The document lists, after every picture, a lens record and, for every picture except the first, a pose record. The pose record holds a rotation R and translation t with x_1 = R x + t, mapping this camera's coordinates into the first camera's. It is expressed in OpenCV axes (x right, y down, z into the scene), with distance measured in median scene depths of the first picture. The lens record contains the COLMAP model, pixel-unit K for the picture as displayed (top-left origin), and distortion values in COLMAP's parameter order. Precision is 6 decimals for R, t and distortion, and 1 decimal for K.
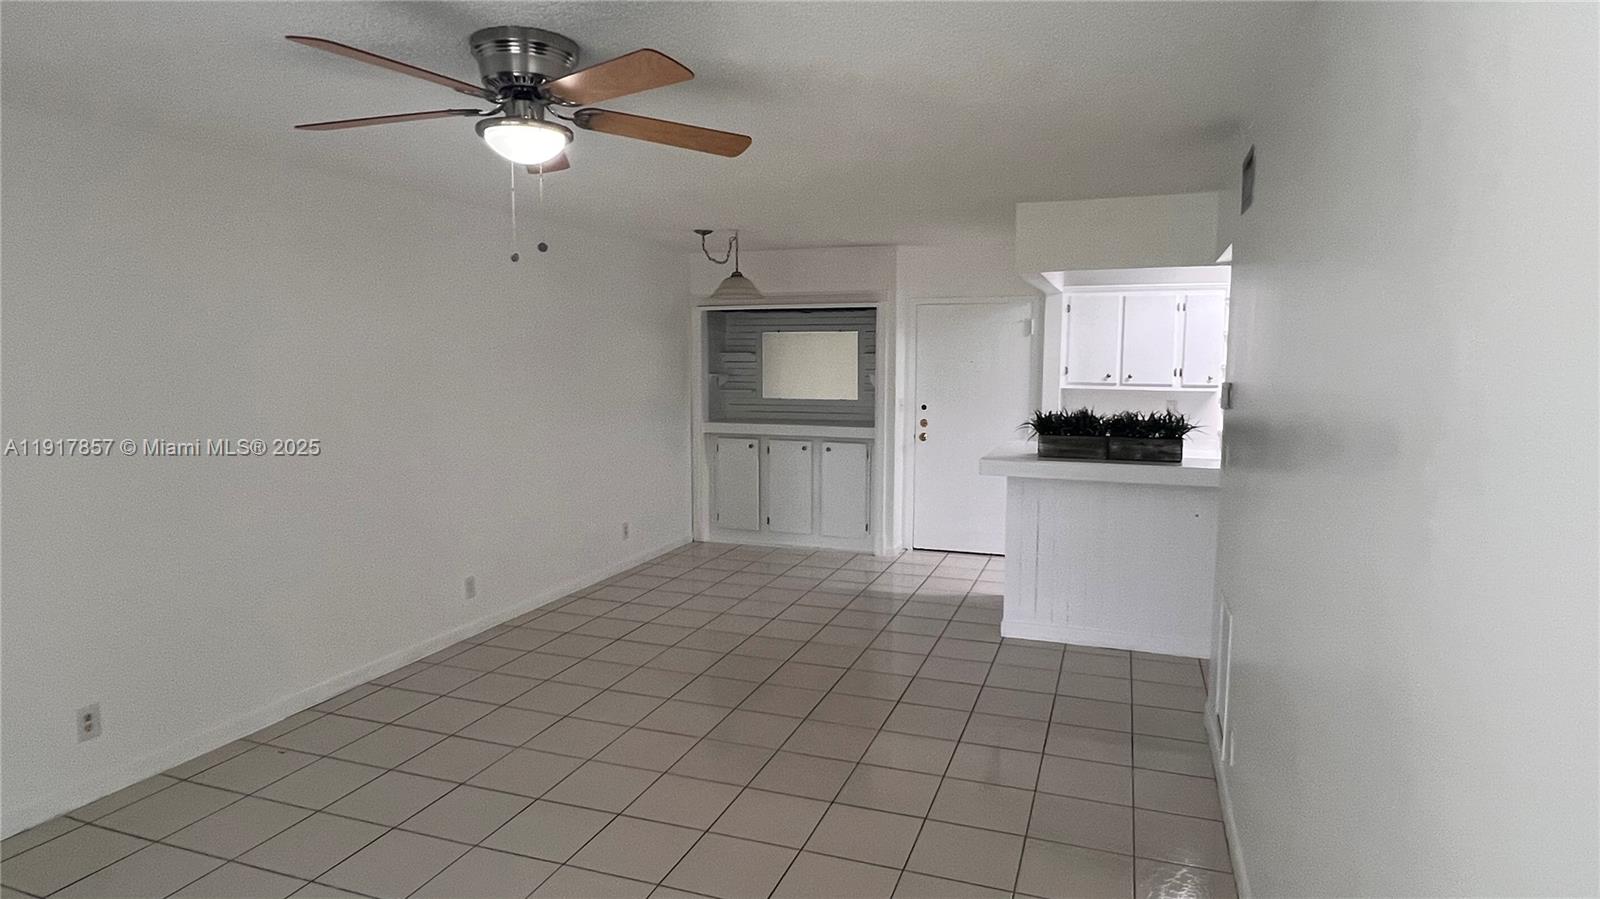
lens RADIAL K [[894.2, 0, 800.9], [0, 894.2, 456.3], [0, 0, 1]] dist [0.001943, 0.000207]
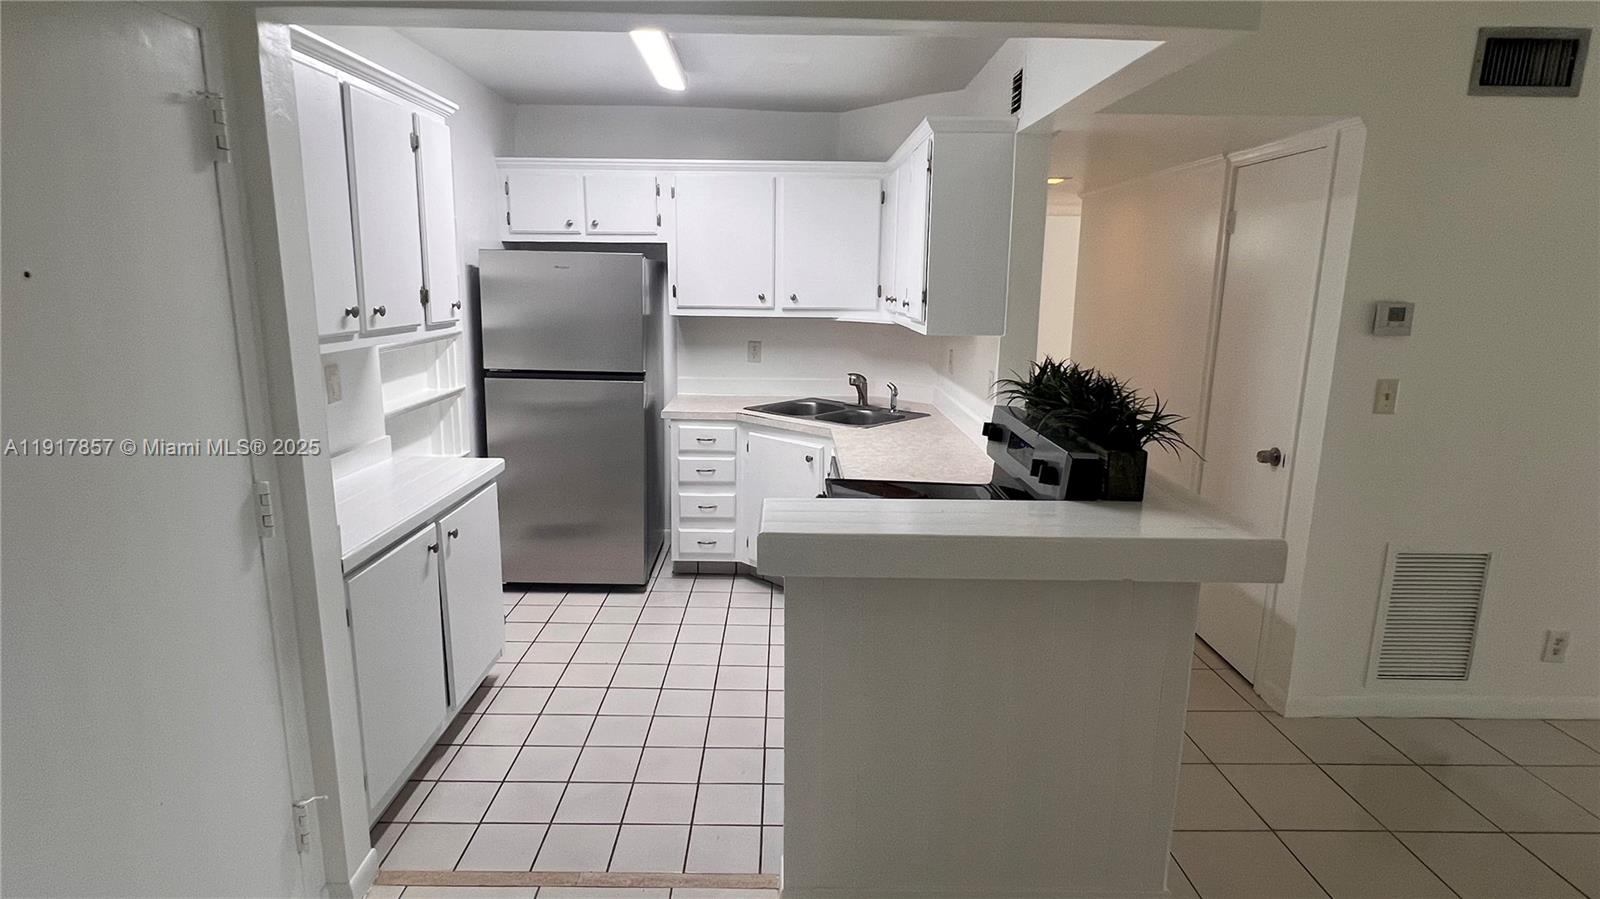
lens RADIAL K [[834.8, 0, 792.6], [0, 834.8, 445.7], [0, 0, 1]] dist [-0.002505, 0.000097]
pose [[-0.348548, -0.196262, 0.916513, -0.032137], [0.091806, 0.965981, 0.241769, -0.111012], [-0.932784, 0.168410, -0.318673, 1.027405]]
